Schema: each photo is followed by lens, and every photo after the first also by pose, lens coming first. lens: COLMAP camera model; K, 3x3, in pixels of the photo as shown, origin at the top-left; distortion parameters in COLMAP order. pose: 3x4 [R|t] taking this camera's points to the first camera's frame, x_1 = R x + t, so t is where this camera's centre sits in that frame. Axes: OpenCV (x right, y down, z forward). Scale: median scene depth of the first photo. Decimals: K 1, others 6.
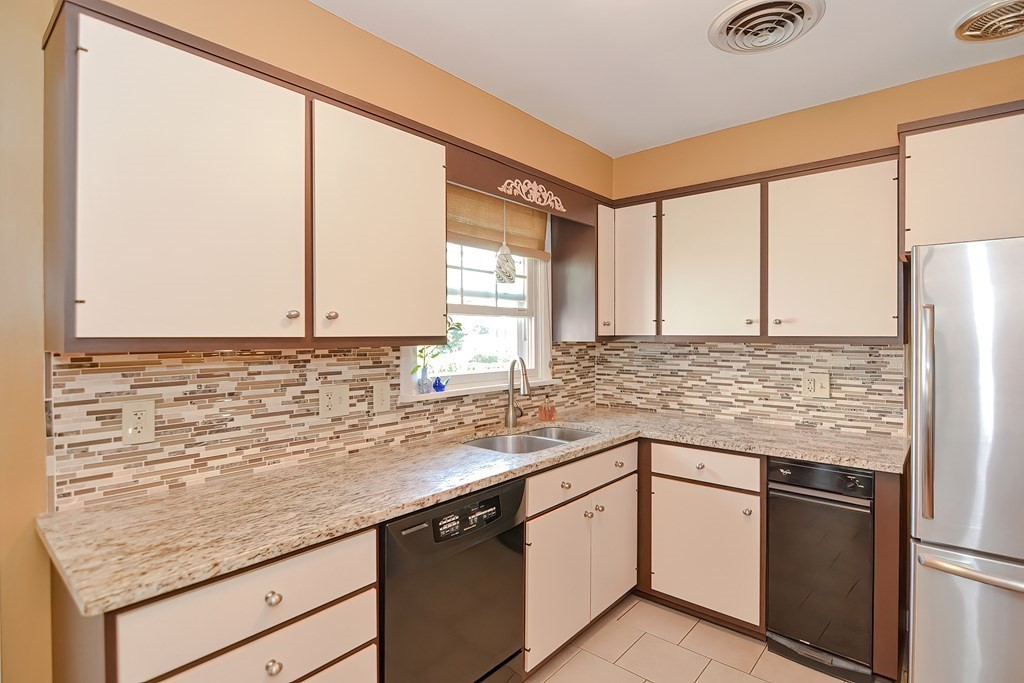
lens RADIAL K [[508.6, 0, 515.8], [0, 508.6, 333.1], [0, 0, 1]] dist [-0.003165, -0.000944]
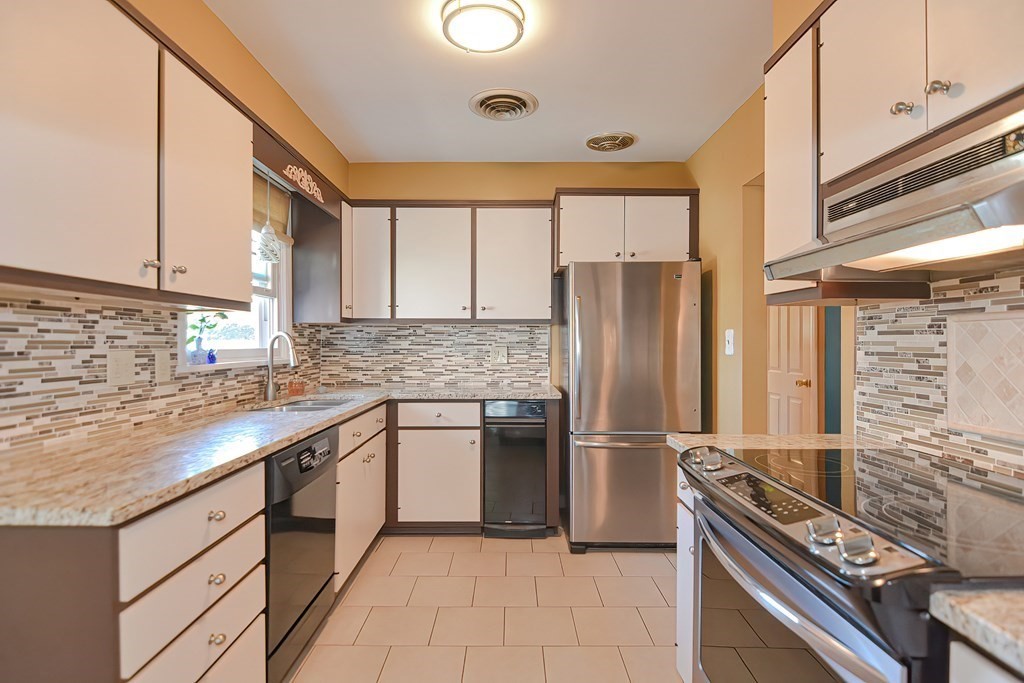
lens RADIAL K [[511.9, 0, 514.8], [0, 511.9, 341.6], [0, 0, 1]] dist [-0.001763, -0.001450]
pose [[0.754229, 0.001450, 0.656610, -0.334910], [-0.001149, 0.999999, -0.000888, 0.067715], [-0.656611, -0.000084, 0.754229, -0.121478]]
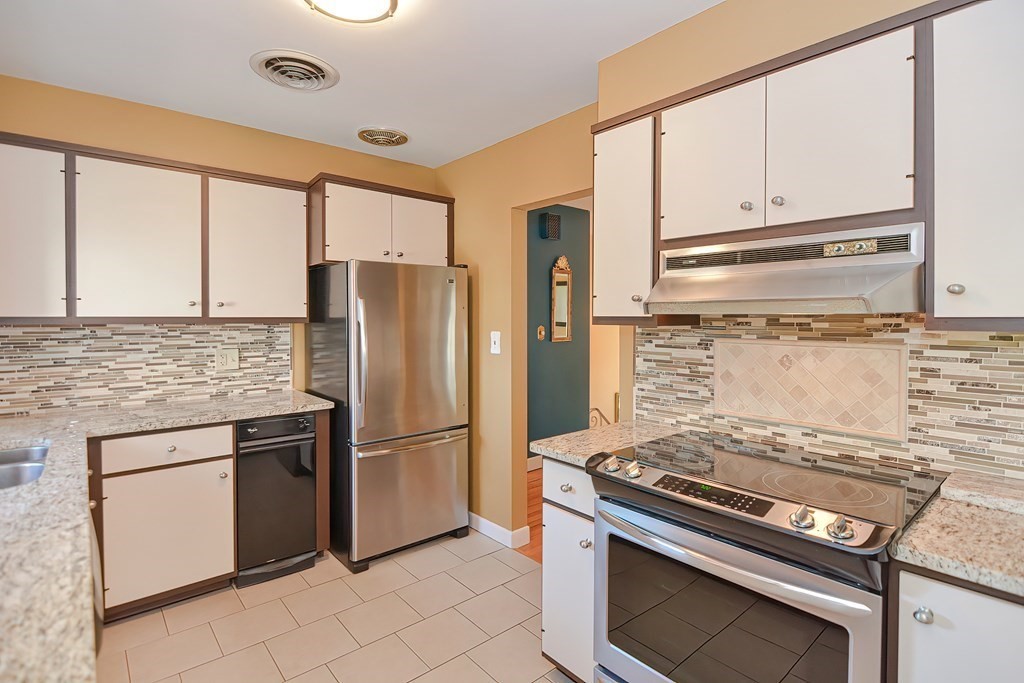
lens RADIAL K [[497.9, 0, 509.9], [0, 497.9, 322.8], [0, 0, 1]] dist [-0.003524, -0.001105]
pose [[0.149844, -0.009983, 0.988659, -0.458490], [-0.001033, 0.999947, 0.010254, 0.006214], [-0.988709, -0.002558, 0.149826, 0.191765]]
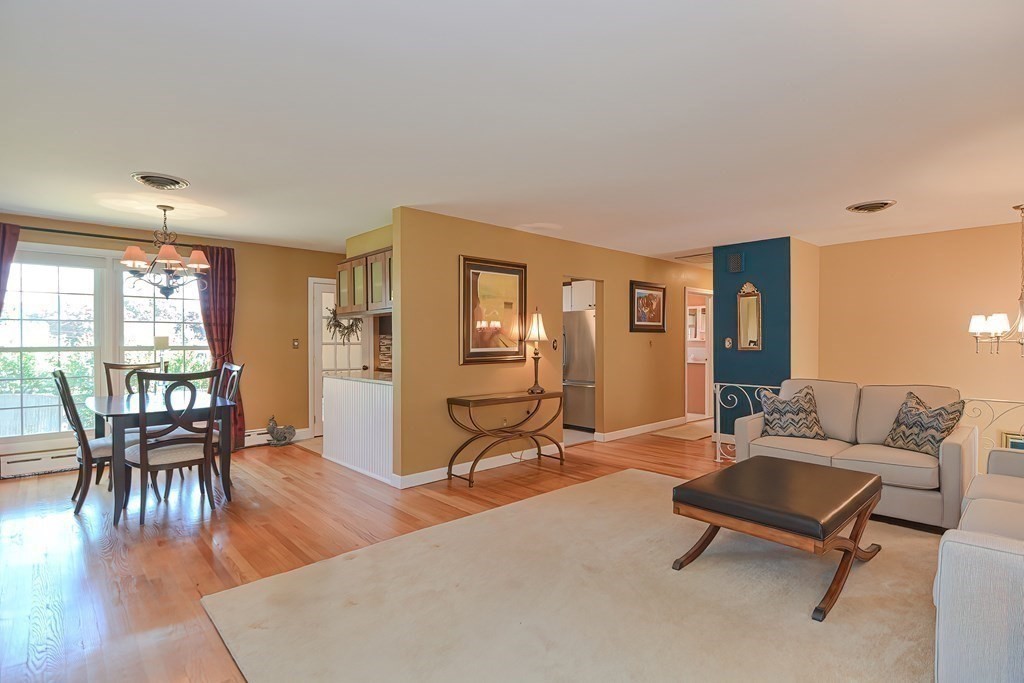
lens RADIAL K [[502.0, 0, 500.2], [0, 502.0, 346.6], [0, 0, 1]] dist [0.004128, 0.000464]
pose [[0.993813, 0.001149, -0.111064, 0.495525], [0.000160, 0.999931, 0.011775, 0.049945], [0.111070, -0.011720, 0.993743, -2.212245]]
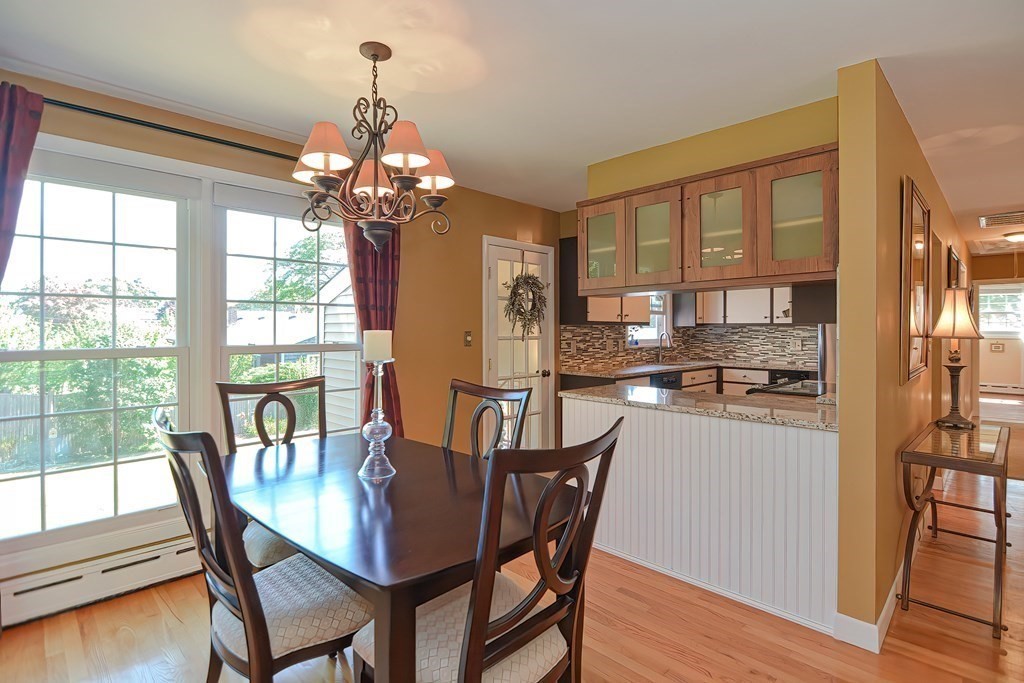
lens RADIAL K [[508.6, 0, 515.8], [0, 508.6, 333.1], [0, 0, 1]] dist [-0.003165, -0.000944]
pose [[0.997655, 0.003072, -0.068376, -0.534621], [-0.002417, 0.999950, 0.009658, 0.031024], [0.068402, -0.009470, 0.997613, -1.427964]]
